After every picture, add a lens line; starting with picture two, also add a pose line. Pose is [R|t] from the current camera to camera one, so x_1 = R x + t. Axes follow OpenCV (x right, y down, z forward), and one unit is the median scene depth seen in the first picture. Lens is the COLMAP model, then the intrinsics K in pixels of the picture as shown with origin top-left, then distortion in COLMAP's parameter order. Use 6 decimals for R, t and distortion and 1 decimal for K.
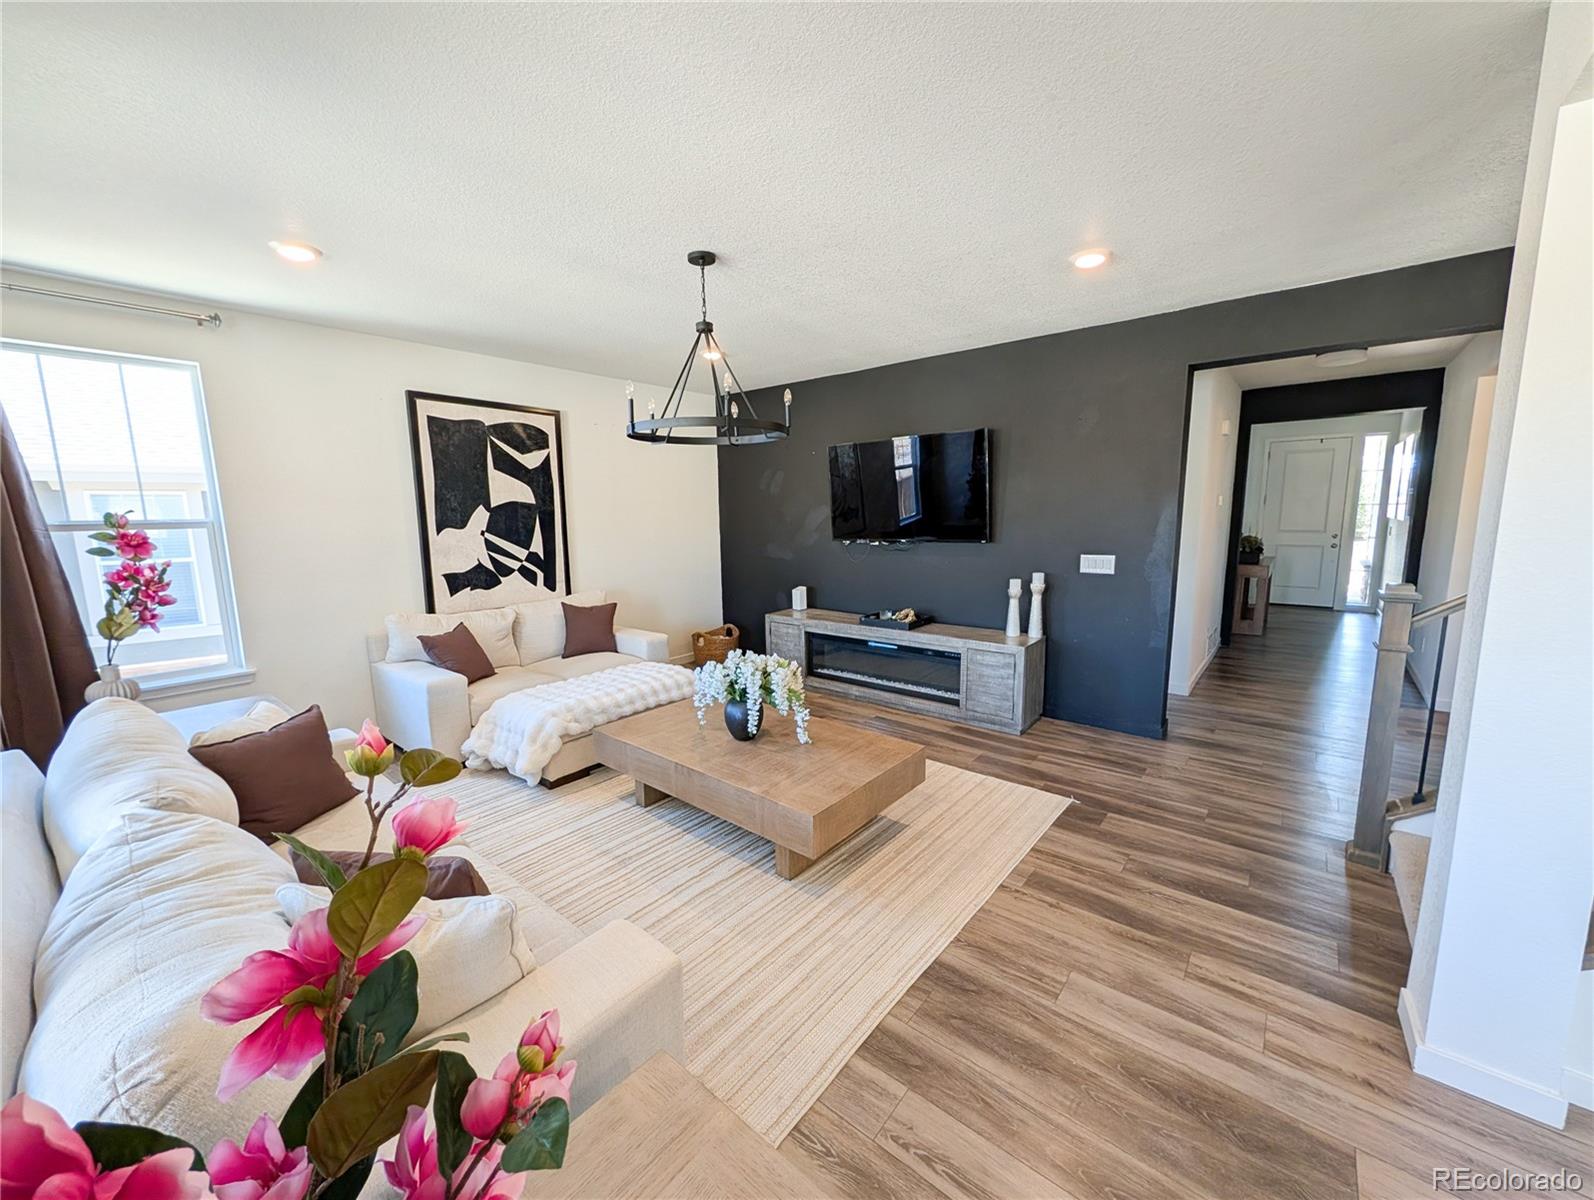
lens RADIAL K [[612.8, 0, 797.0], [0, 612.8, 600.0], [0, 0, 1]] dist [0.000167, -0.000069]
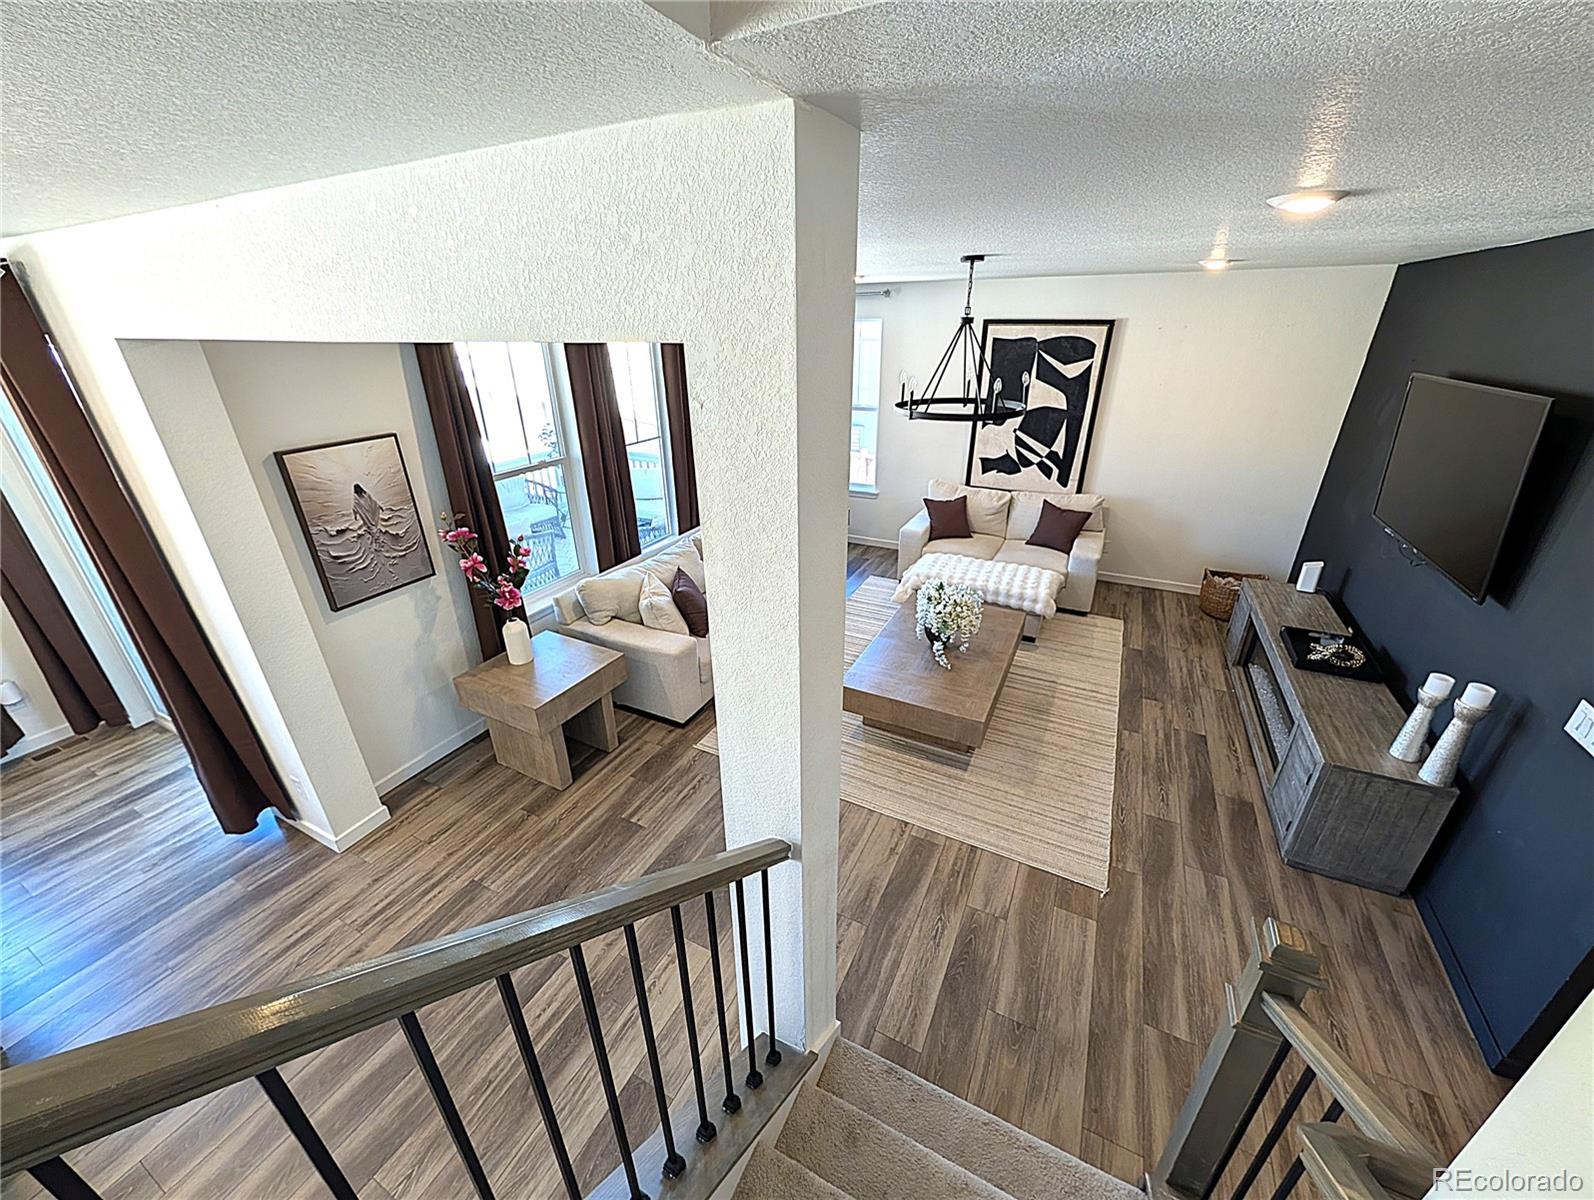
lens RADIAL K [[610.6, 0, 797.0], [0, 610.6, 600.0], [0, 0, 1]] dist [-0.000487, 0.000055]
pose [[0.221101, 0.418256, -0.881009, 0.657747], [-0.134147, 0.907822, 0.397320, -0.232776], [0.965981, 0.030337, 0.256828, 0.240495]]
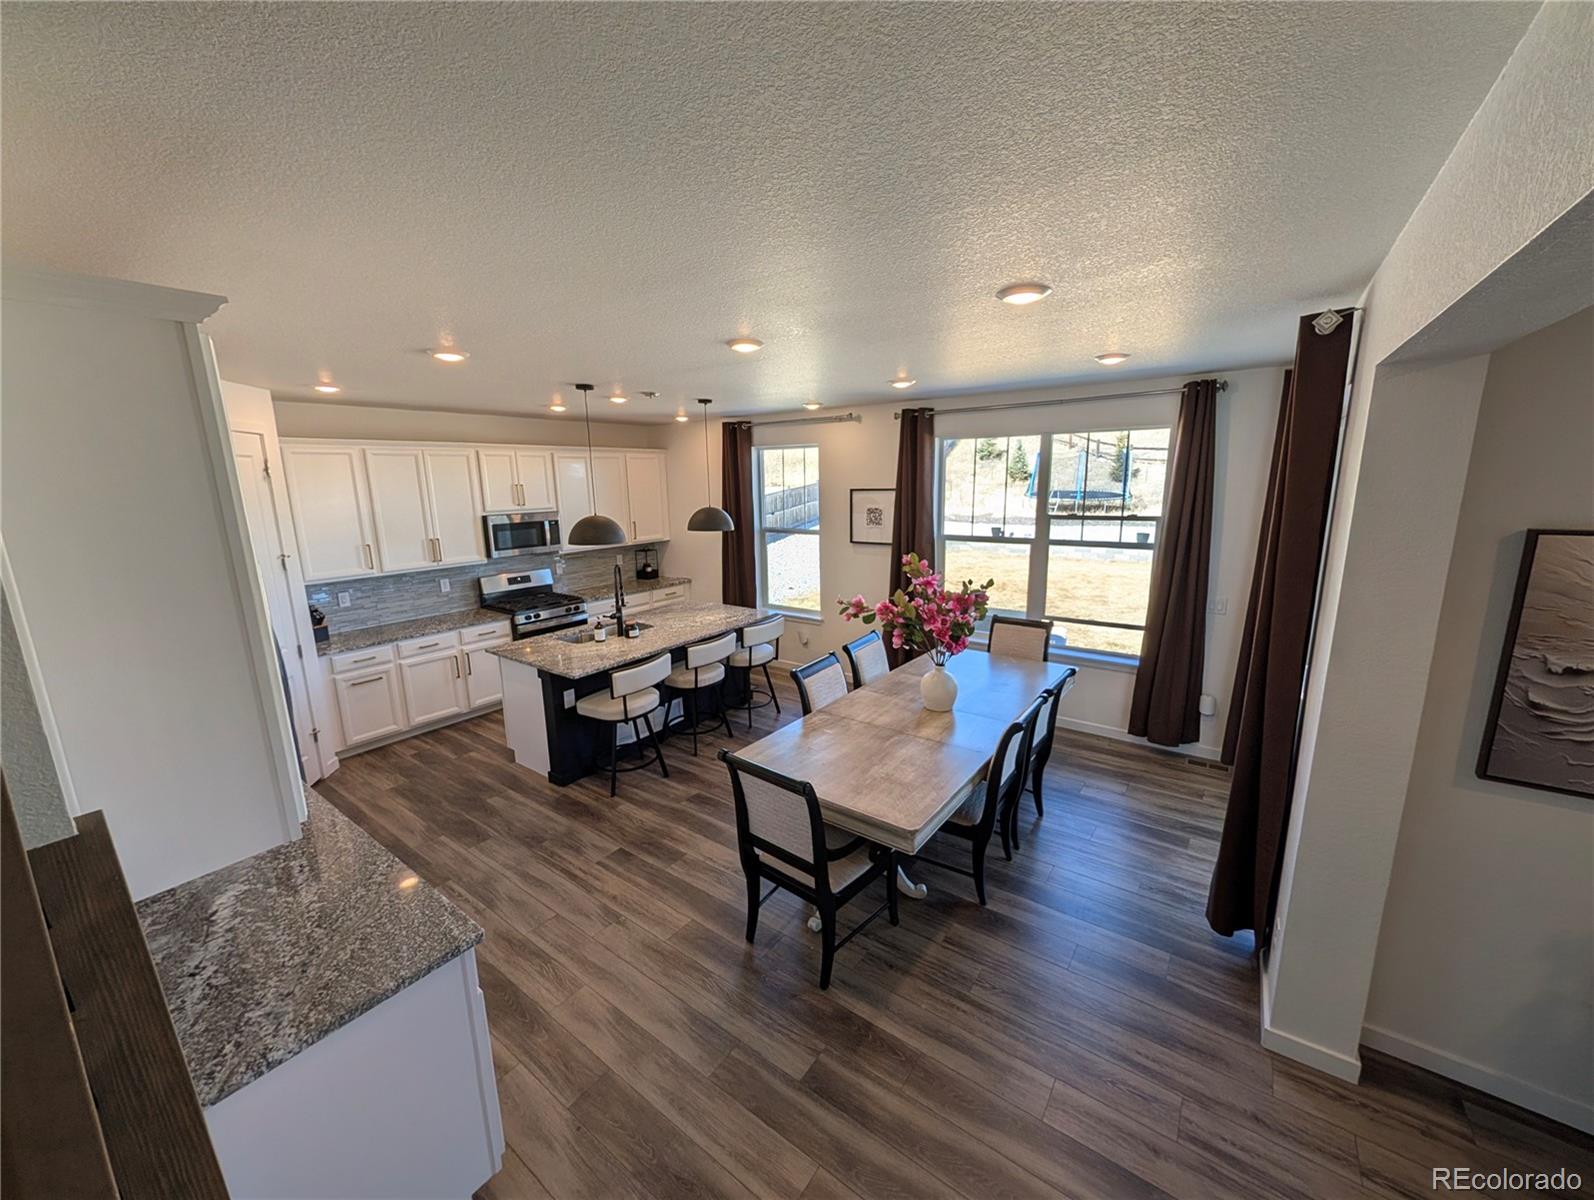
lens RADIAL K [[612.8, 0, 797.0], [0, 612.8, 600.0], [0, 0, 1]] dist [0.000167, -0.000069]
pose [[-0.997352, 0.046184, -0.056170, 0.461248], [0.024223, 0.939311, 0.342210, -0.164102], [0.068566, 0.339943, -0.937943, 0.251713]]
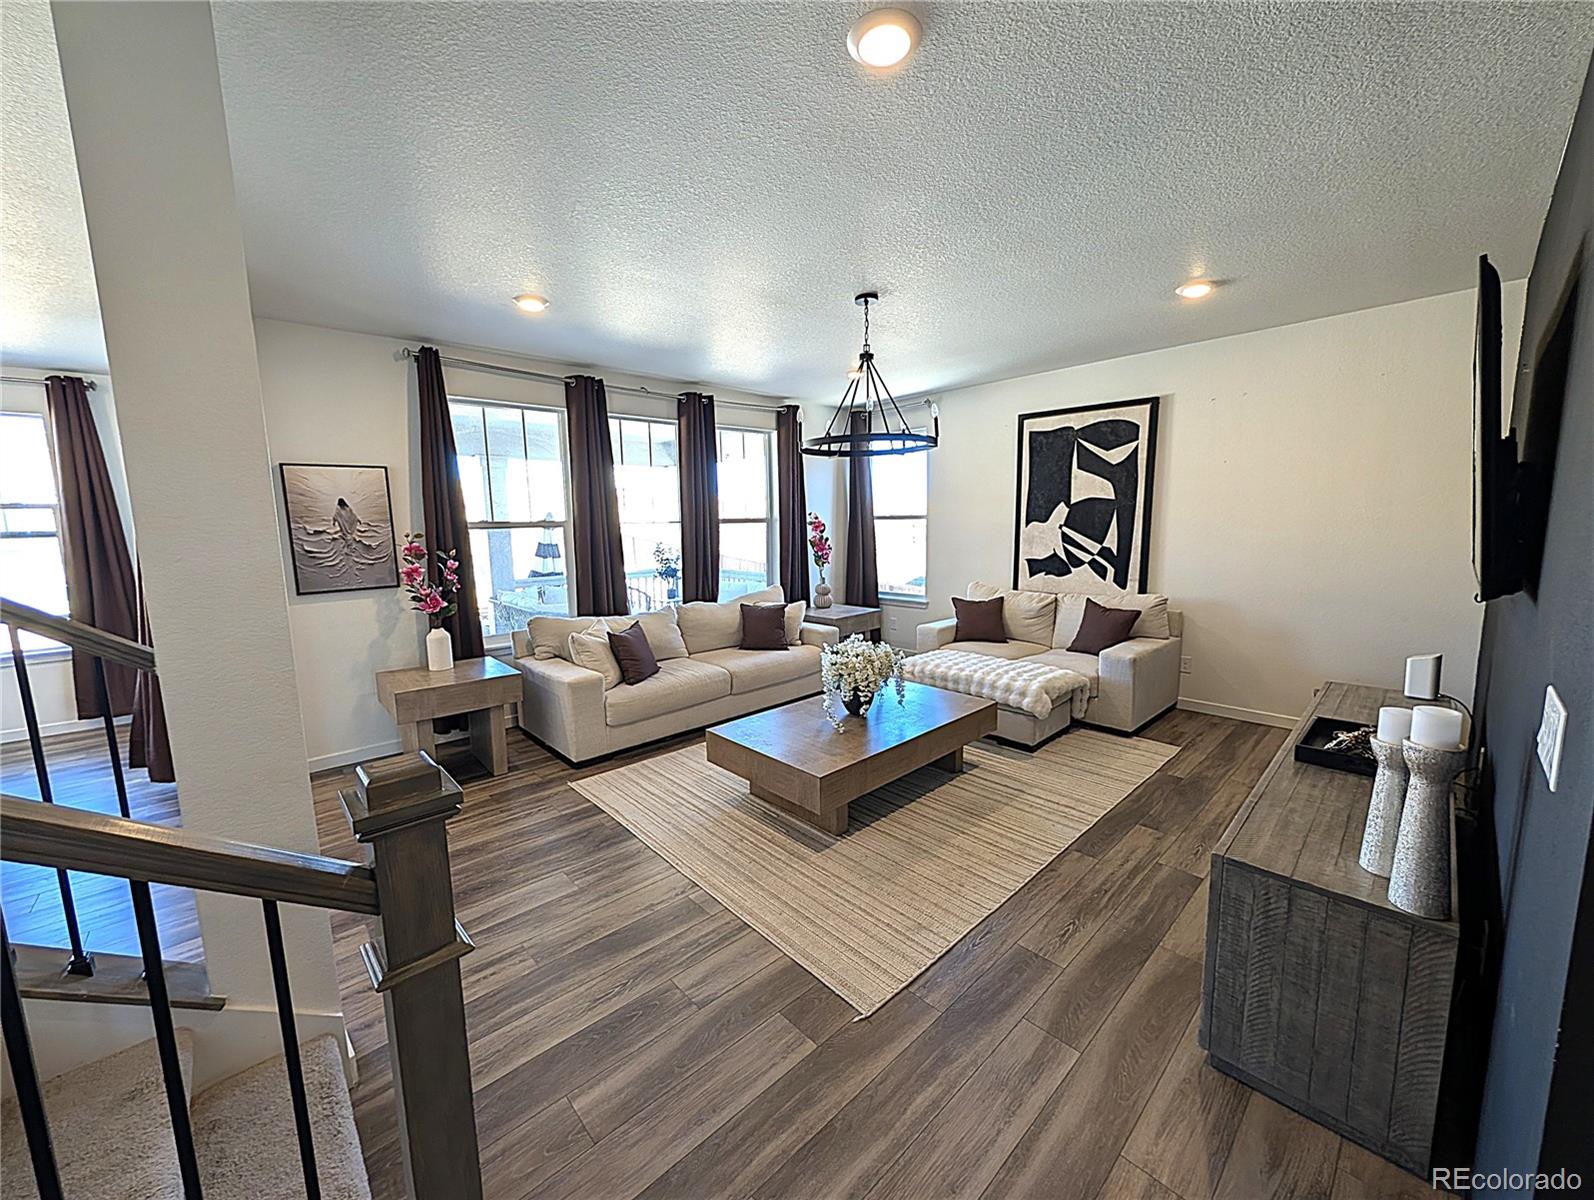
lens RADIAL K [[610.6, 0, 797.0], [0, 610.6, 600.0], [0, 0, 1]] dist [-0.000487, 0.000055]
pose [[-0.128918, 0.147318, -0.980652, 0.673949], [-0.123848, 0.978769, 0.163317, -0.099932], [0.983891, 0.142506, -0.107936, 0.658480]]
